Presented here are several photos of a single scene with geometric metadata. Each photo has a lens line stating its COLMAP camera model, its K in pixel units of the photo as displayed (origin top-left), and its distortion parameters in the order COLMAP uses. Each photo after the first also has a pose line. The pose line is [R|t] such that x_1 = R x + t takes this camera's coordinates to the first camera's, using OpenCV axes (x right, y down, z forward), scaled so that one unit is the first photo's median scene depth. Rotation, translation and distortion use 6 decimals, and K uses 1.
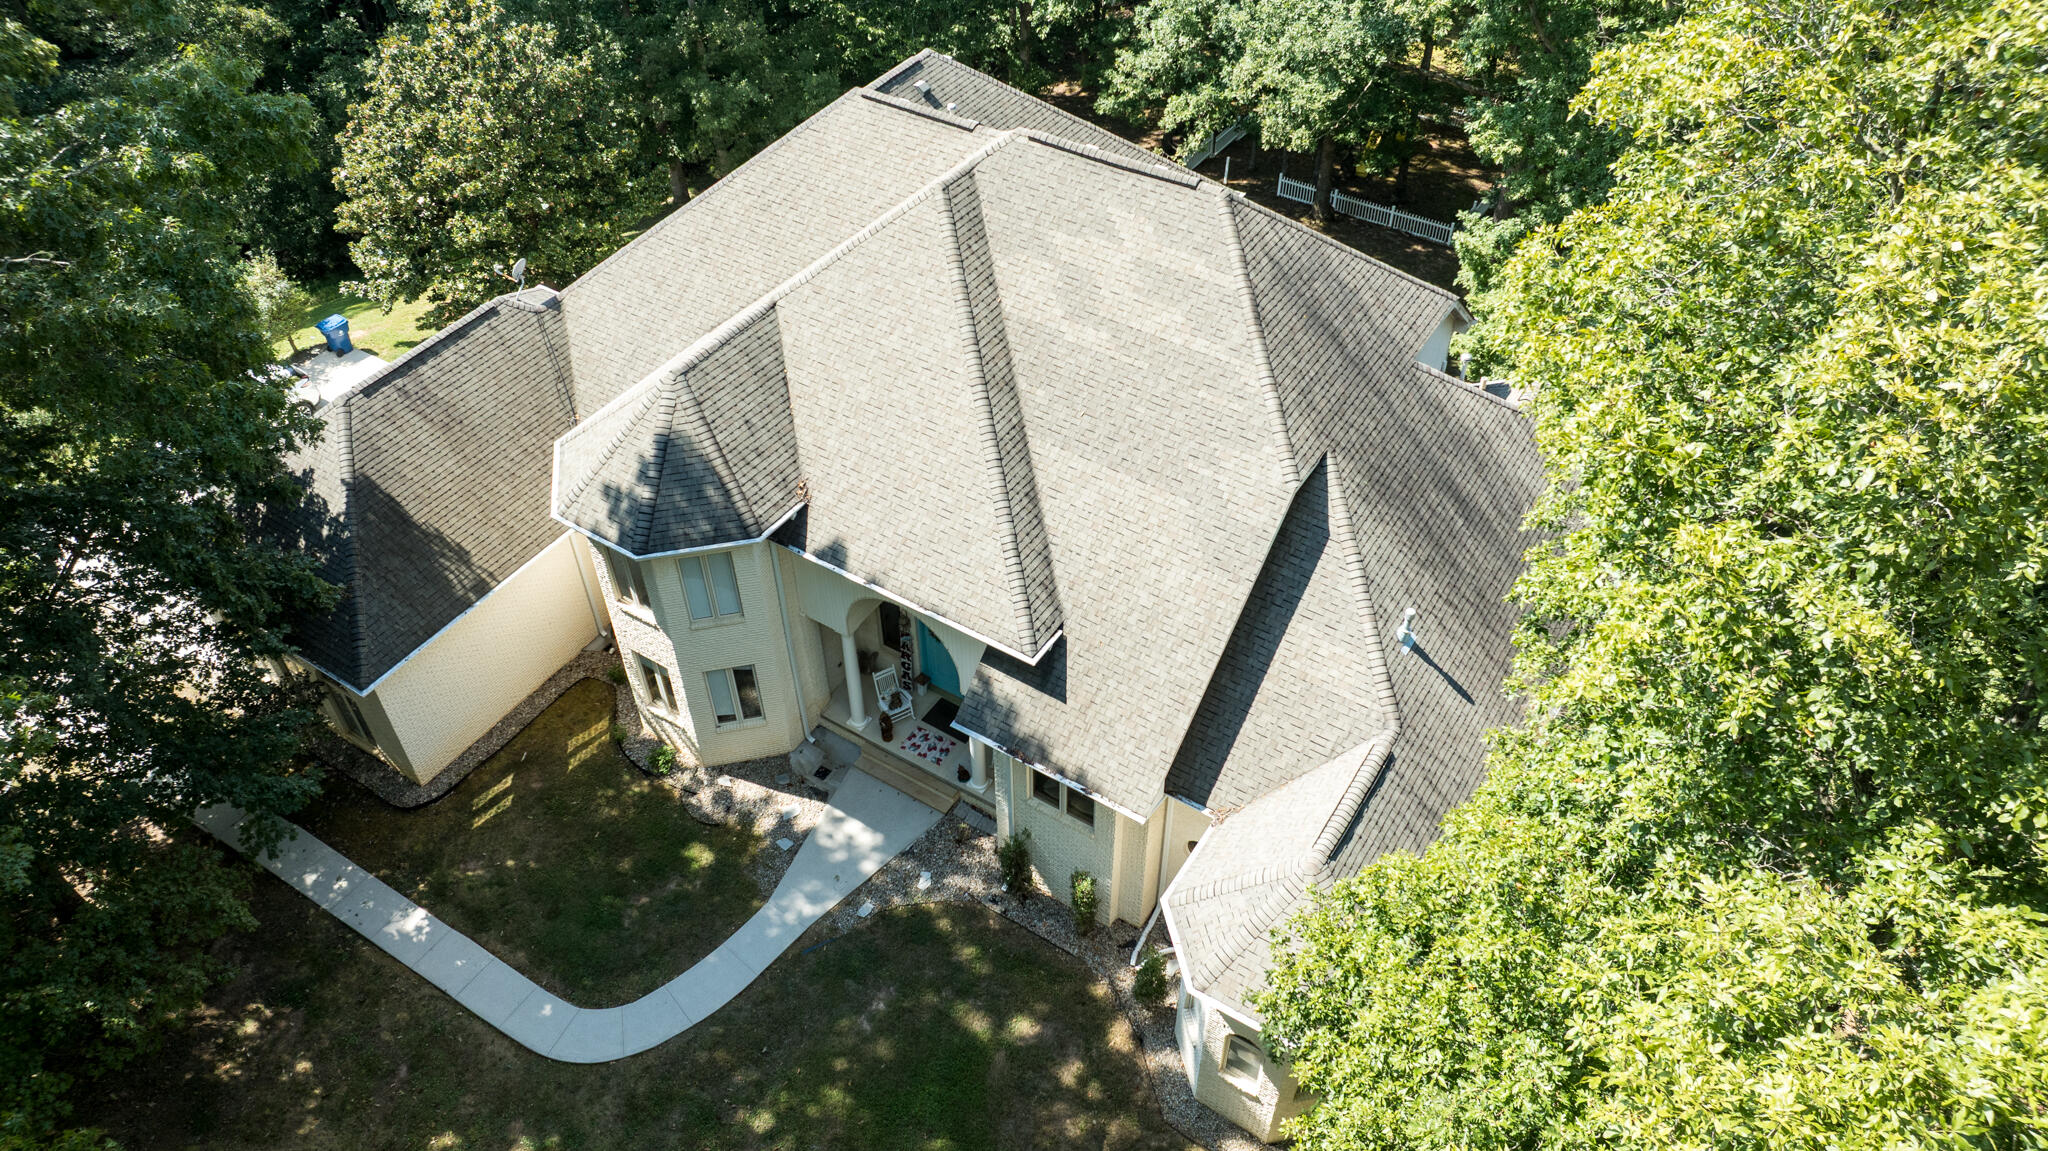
lens RADIAL K [[1438.4, 0, 1013.4], [0, 1438.4, 576.6], [0, 0, 1]] dist [-0.026822, 0.027812]
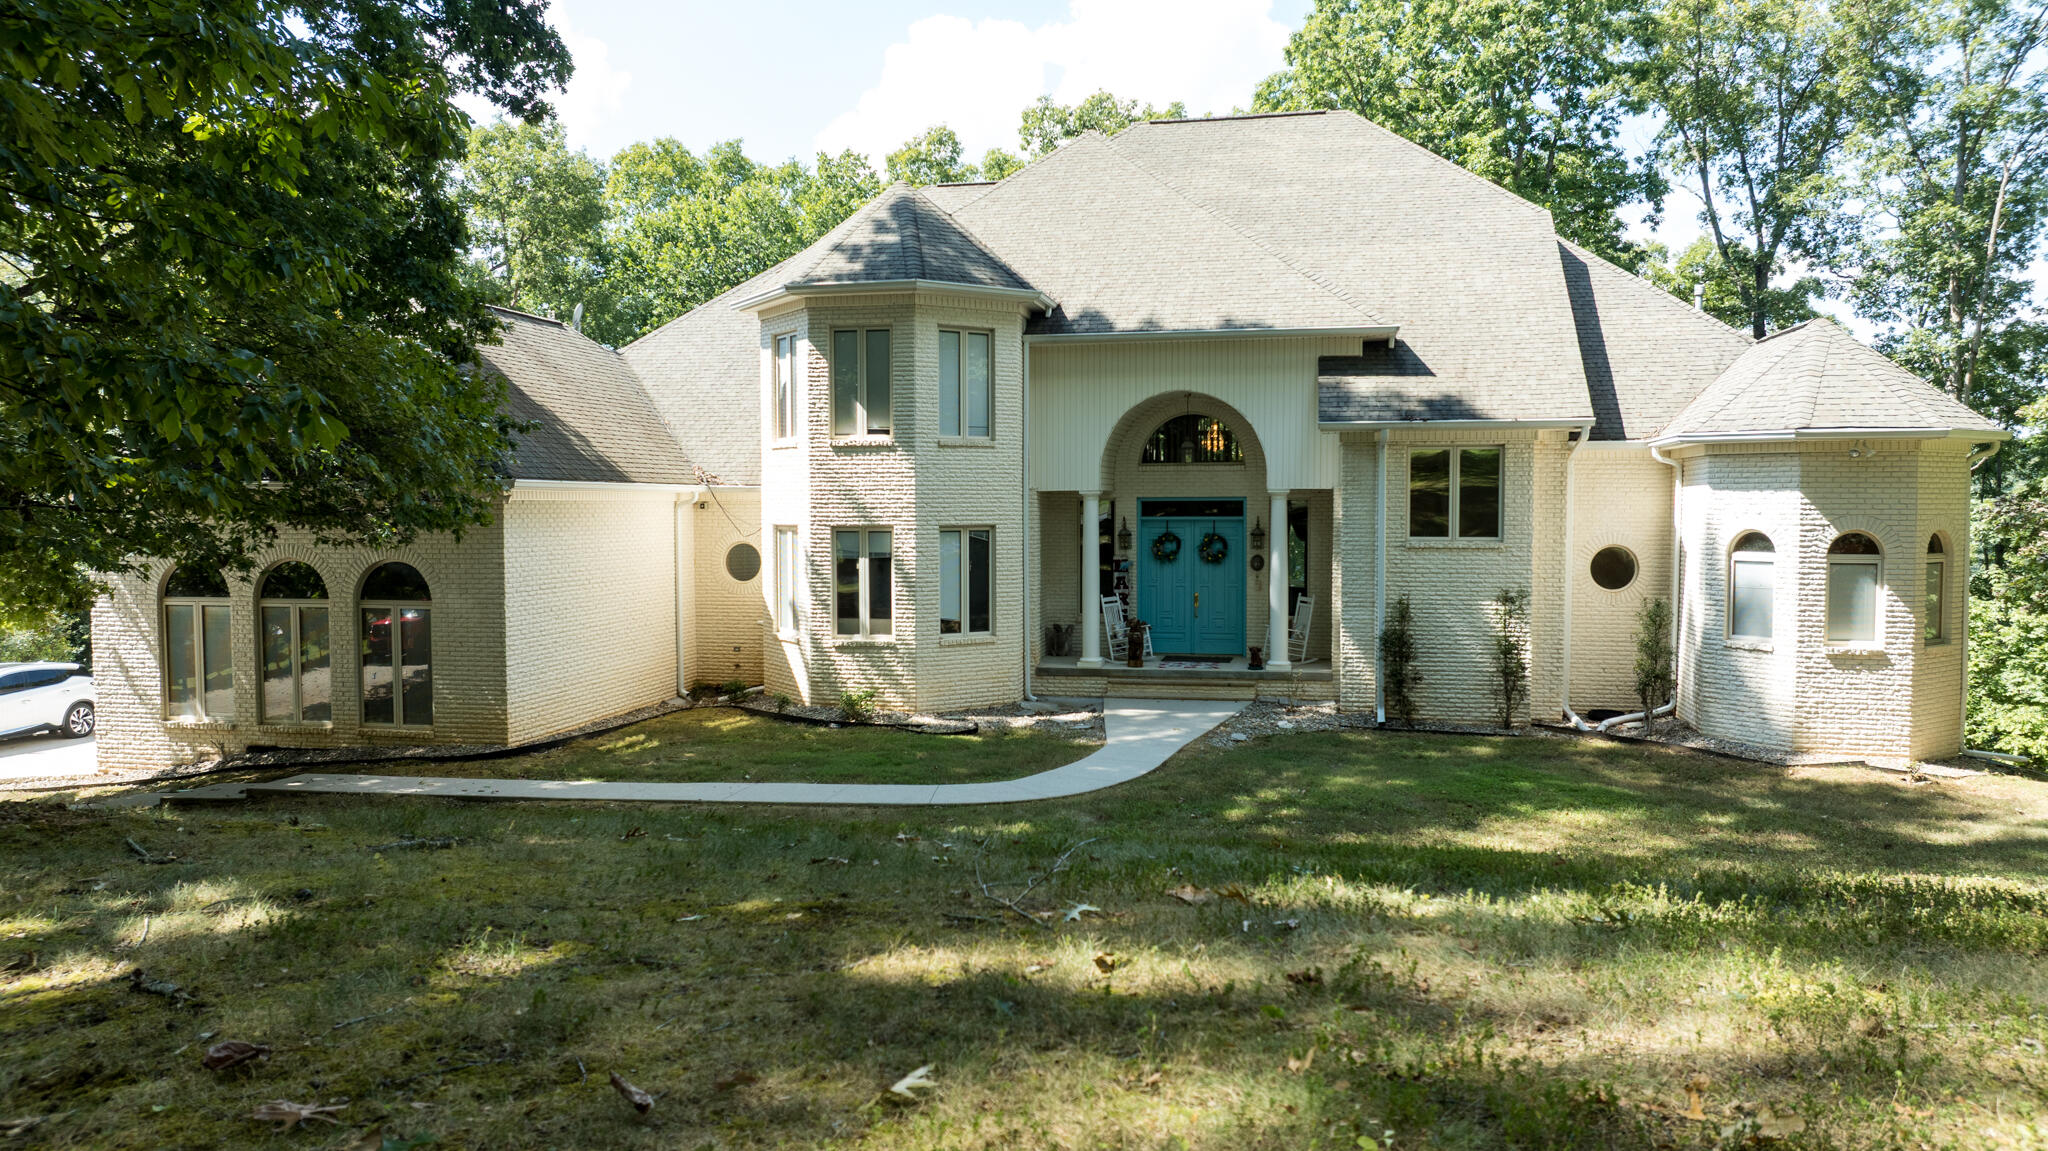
lens RADIAL K [[1438.4, 0, 1026.2], [0, 1438.4, 579.2], [0, 0, 1]] dist [-0.026822, 0.027812]
pose [[0.932524, -0.006736, 0.361046, -0.455155], [0.243659, 0.749653, -0.615346, 0.581097], [-0.266514, 0.661797, 0.700710, 0.462606]]
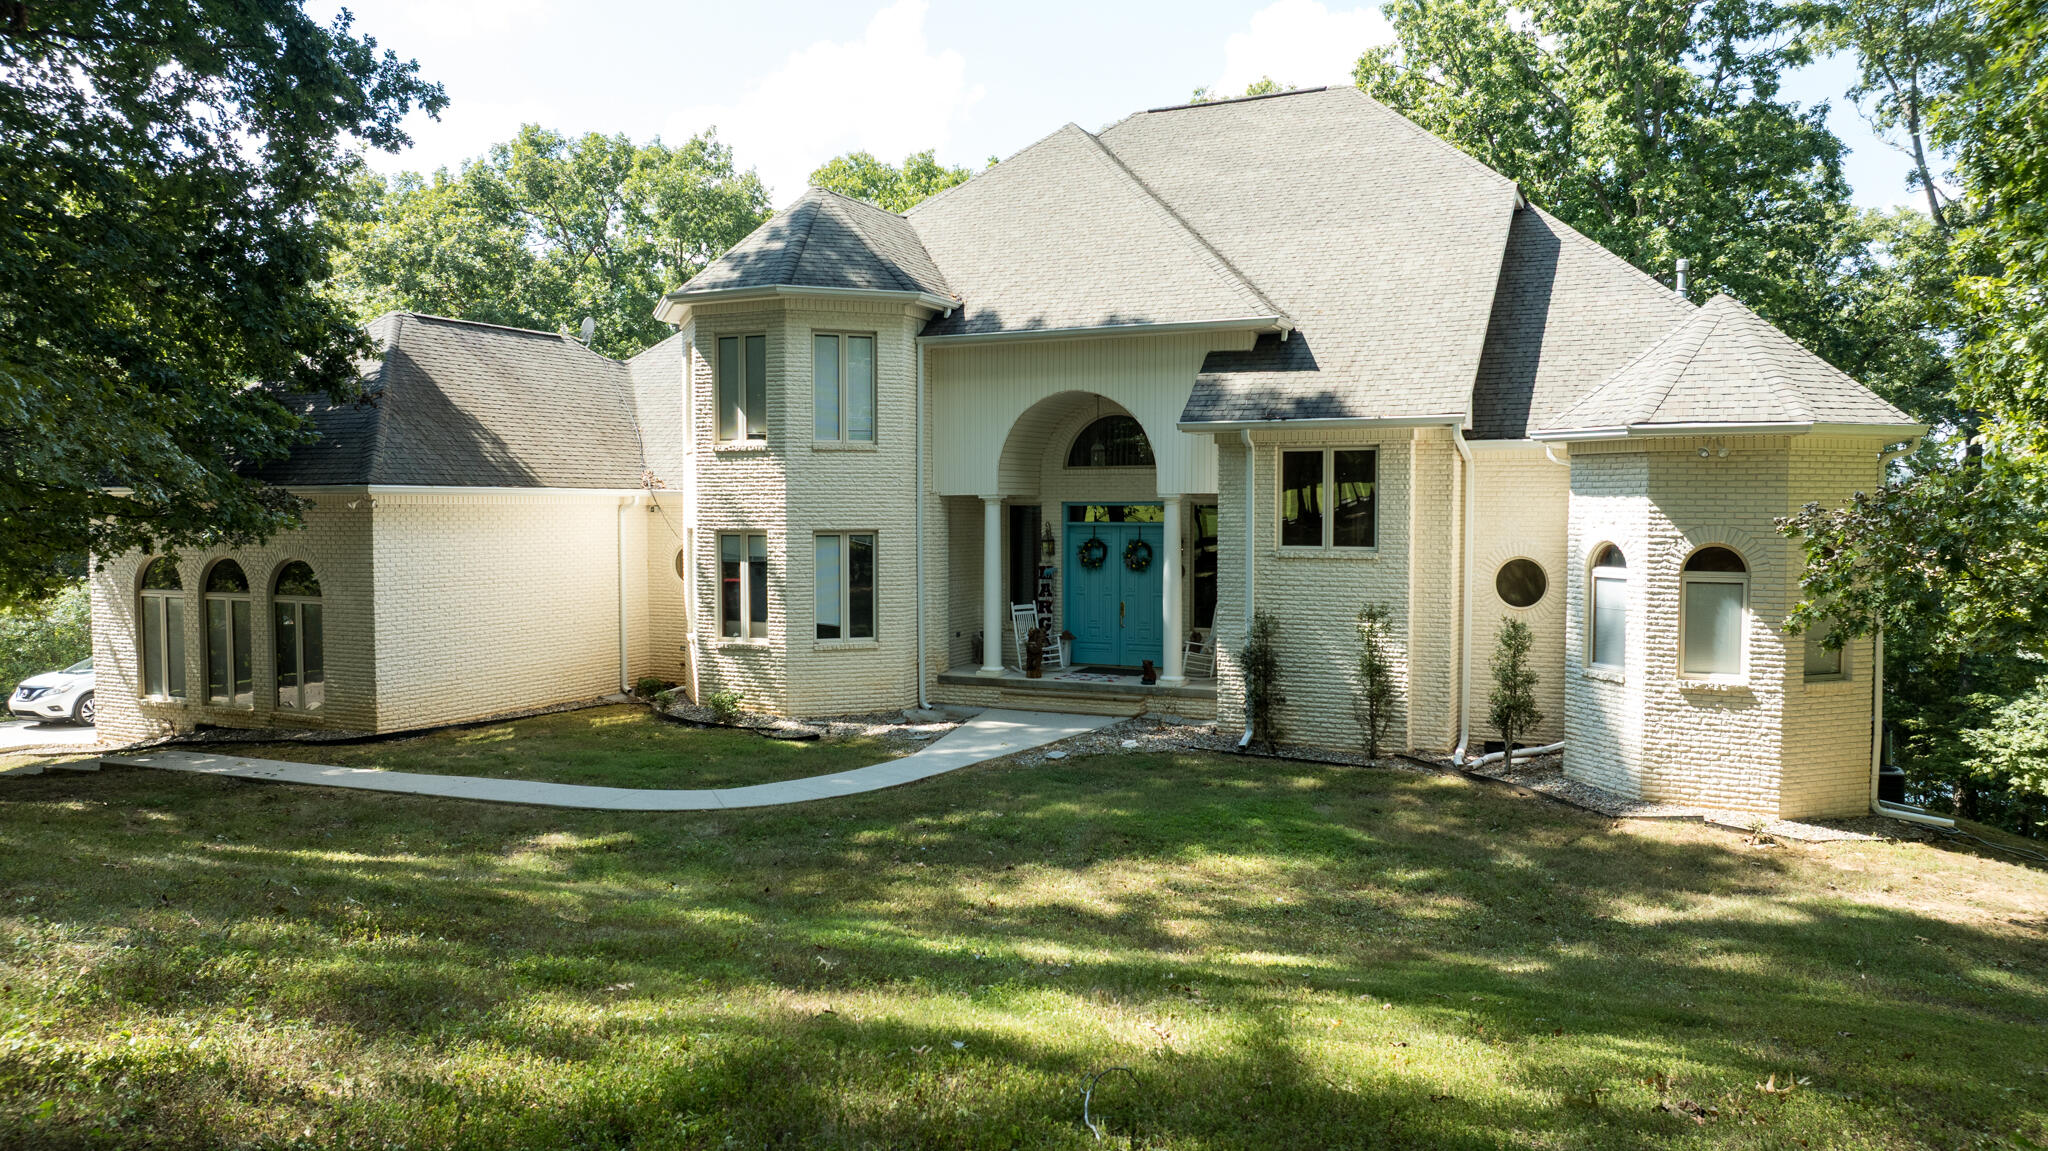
lens RADIAL K [[1438.4, 0, 1026.8], [0, 1438.4, 572.2], [0, 0, 1]] dist [-0.026822, 0.027812]
pose [[0.991709, 0.008168, 0.128241, -0.202012], [0.078929, 0.748814, -0.658063, 0.606727], [-0.101404, 0.662730, 0.741961, 0.427763]]
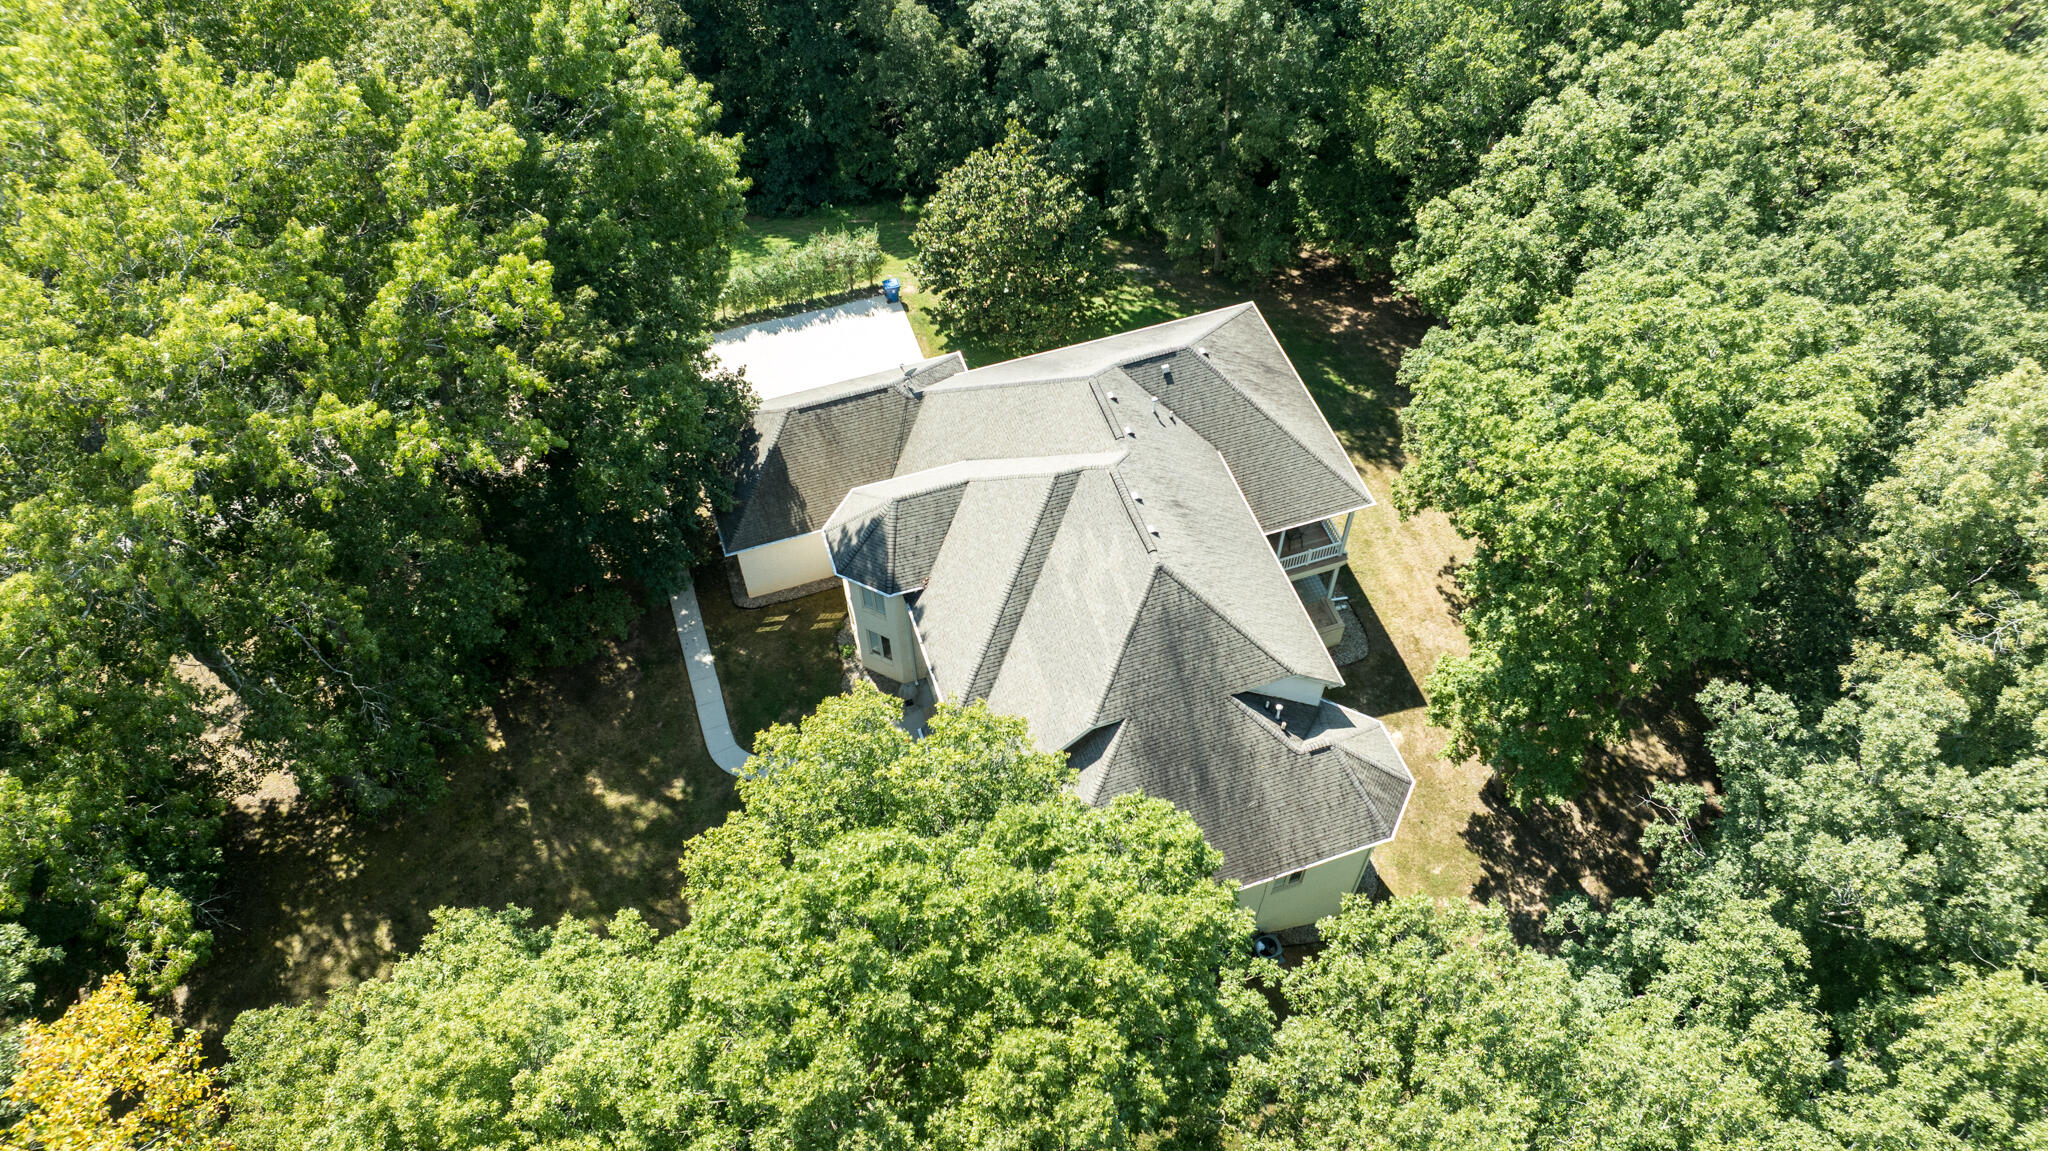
lens RADIAL K [[1438.4, 0, 1048.5], [0, 1438.4, 542.5], [0, 0, 1]] dist [-0.026822, 0.027812]
pose [[0.788341, 0.499267, -0.359515, 0.603150], [-0.438694, 0.865862, 0.240480, -0.596363], [0.431355, -0.031863, 0.901620, -0.610332]]
